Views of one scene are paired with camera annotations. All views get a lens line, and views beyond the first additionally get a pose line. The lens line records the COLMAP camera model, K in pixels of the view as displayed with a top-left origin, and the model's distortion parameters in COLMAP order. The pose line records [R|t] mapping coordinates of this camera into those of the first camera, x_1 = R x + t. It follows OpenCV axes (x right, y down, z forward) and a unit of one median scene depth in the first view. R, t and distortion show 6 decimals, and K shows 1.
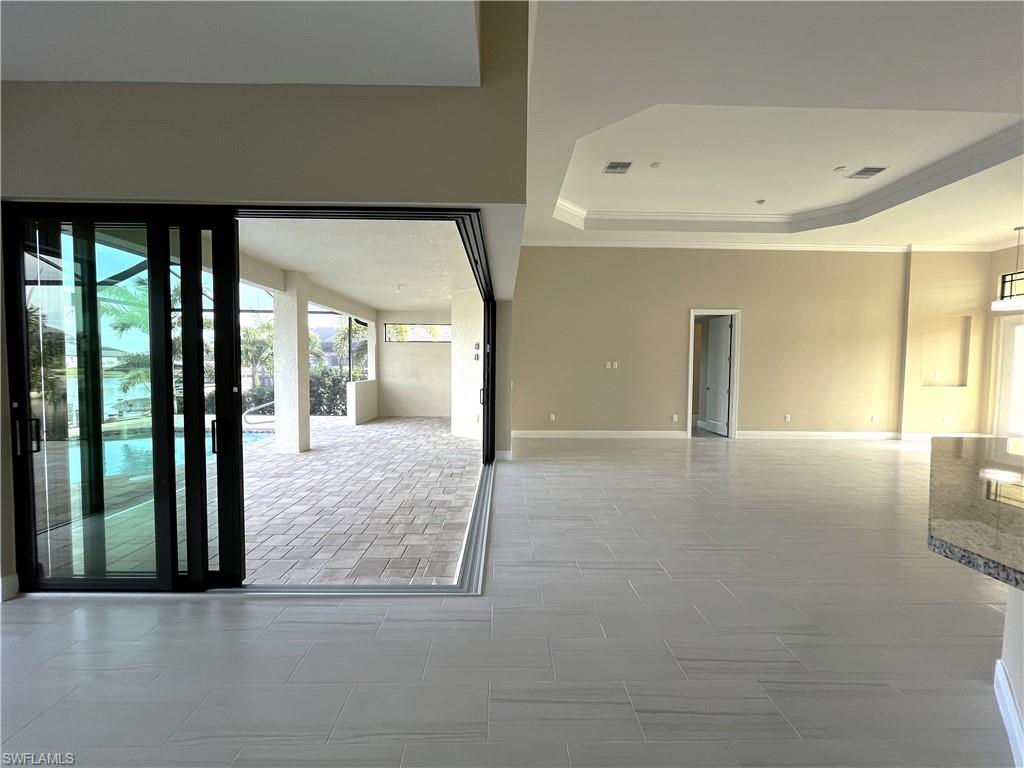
lens RADIAL K [[412.8, 0, 510.3], [0, 412.8, 382.7], [0, 0, 1]] dist [-0.002599, -0.000864]
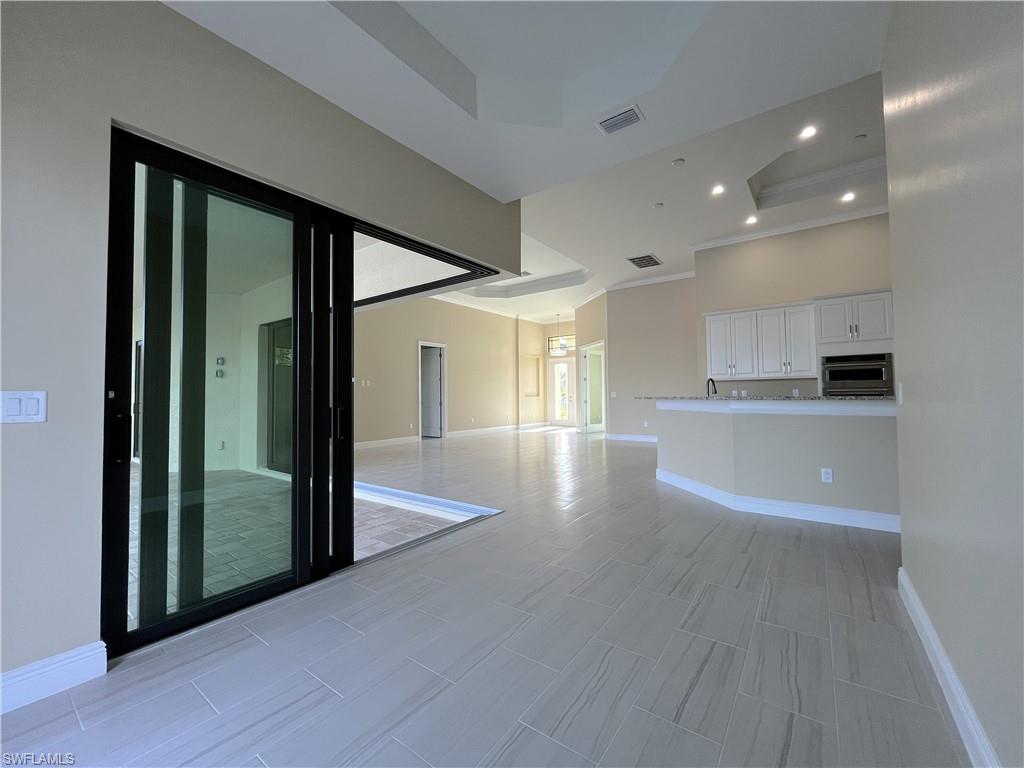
lens RADIAL K [[412.8, 0, 510.9], [0, 412.8, 381.4], [0, 0, 1]] dist [-0.002599, -0.000864]
pose [[0.608176, 0.009827, 0.793741, -0.452852], [0.052521, 0.997234, -0.052589, 0.035970], [-0.792063, 0.073672, 0.605978, -0.004893]]
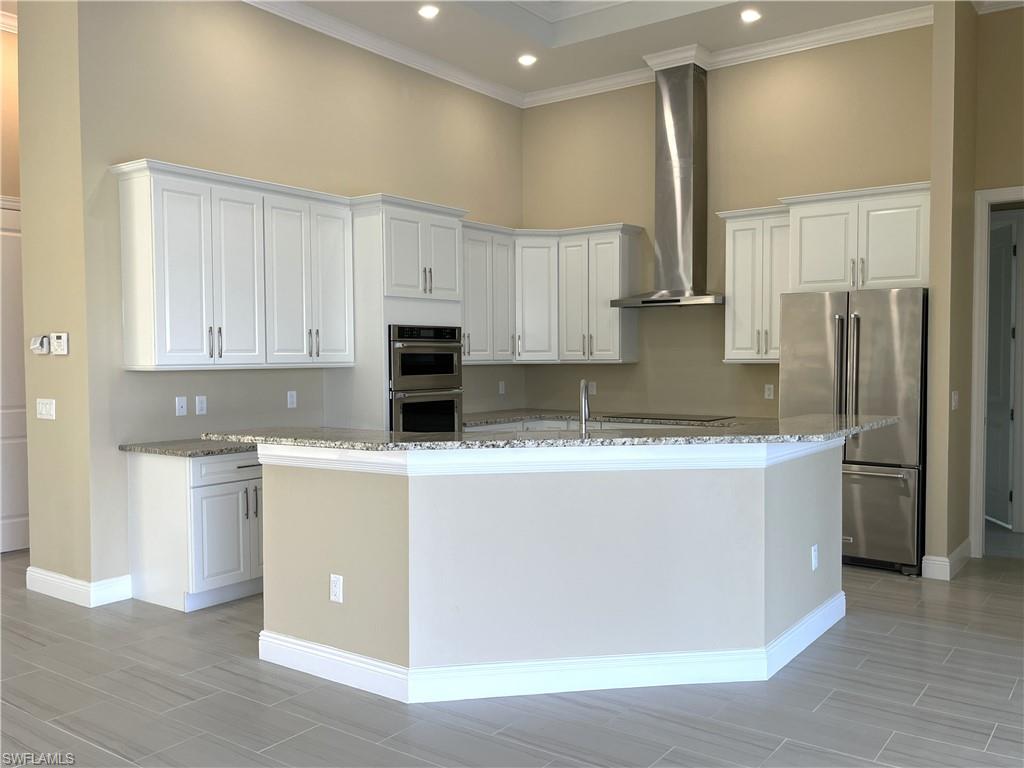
lens RADIAL K [[876.9, 0, 510.4], [0, 876.9, 385.6], [0, 0, 1]] dist [-0.000115, -0.000718]
pose [[-0.799350, -0.017725, 0.600604, -0.035455], [0.031215, 0.996990, 0.070969, -0.018953], [-0.600054, 0.075477, -0.796391, 0.571072]]
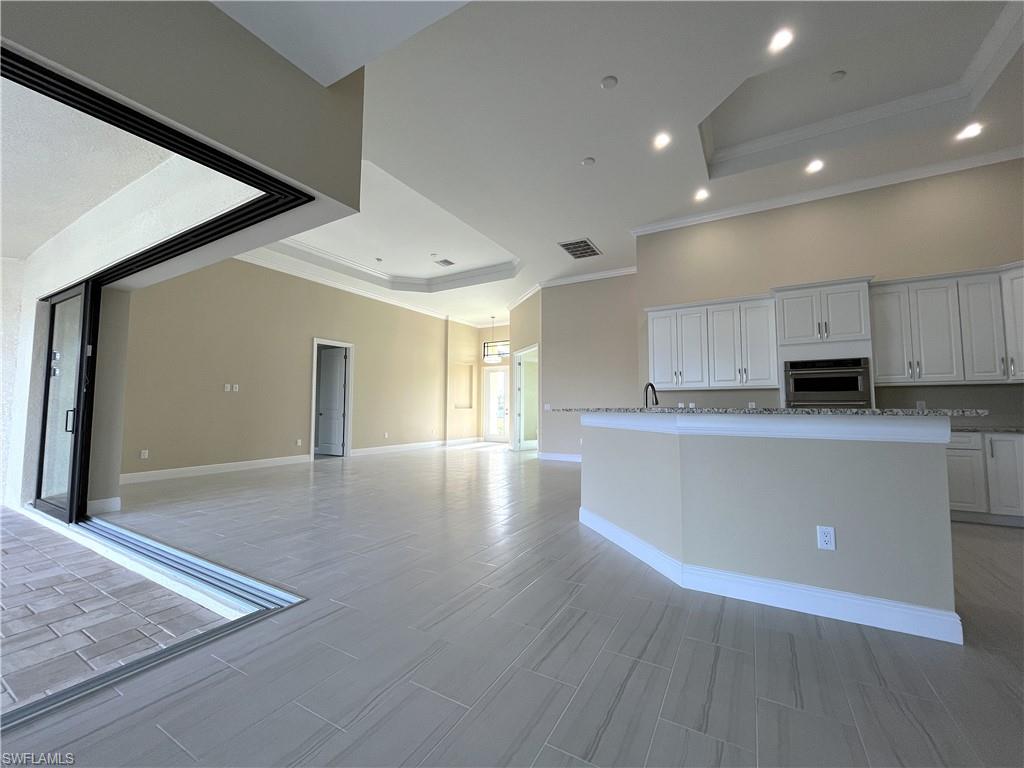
lens RADIAL K [[412.8, 0, 512.0], [0, 412.8, 382.0], [0, 0, 1]] dist [-0.002599, -0.000864]
pose [[0.515149, 0.045316, 0.855902, -0.221623], [0.040785, 0.996174, -0.077290, 0.041652], [-0.856130, 0.074724, 0.511330, 0.035231]]
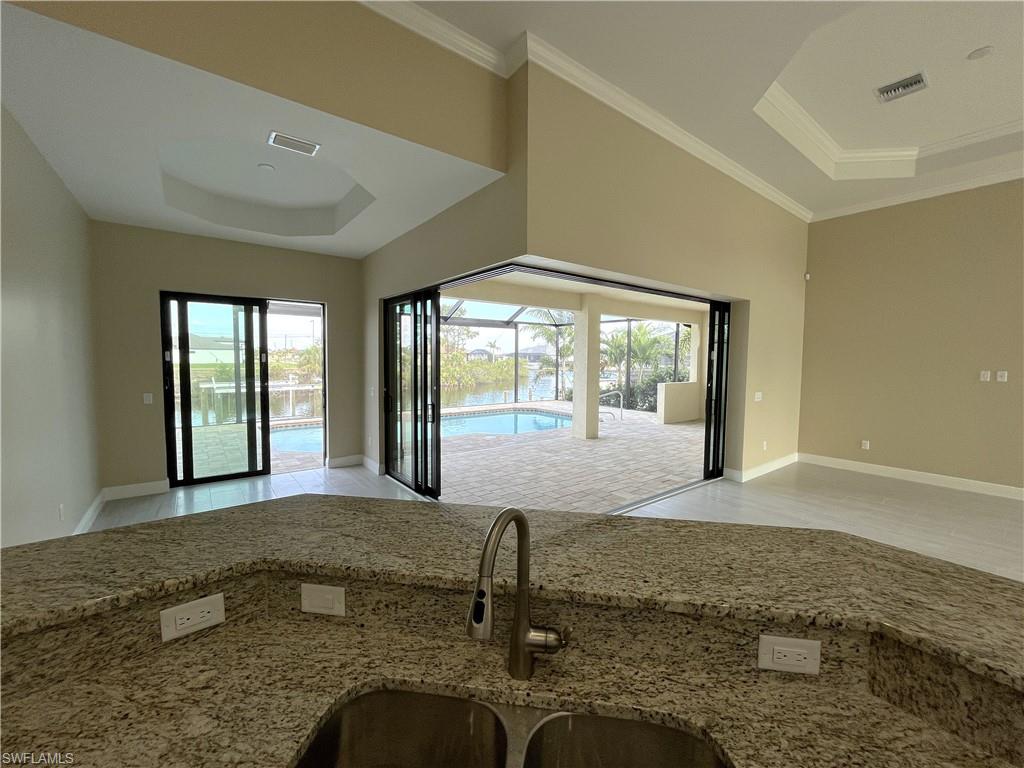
lens RADIAL K [[412.8, 0, 513.3], [0, 412.8, 381.7], [0, 0, 1]] dist [-0.002599, -0.000864]
pose [[0.599028, 0.043110, -0.799567, 0.336808], [-0.039860, 0.998917, 0.023996, -0.022779], [0.799735, 0.017496, 0.600098, 0.069870]]
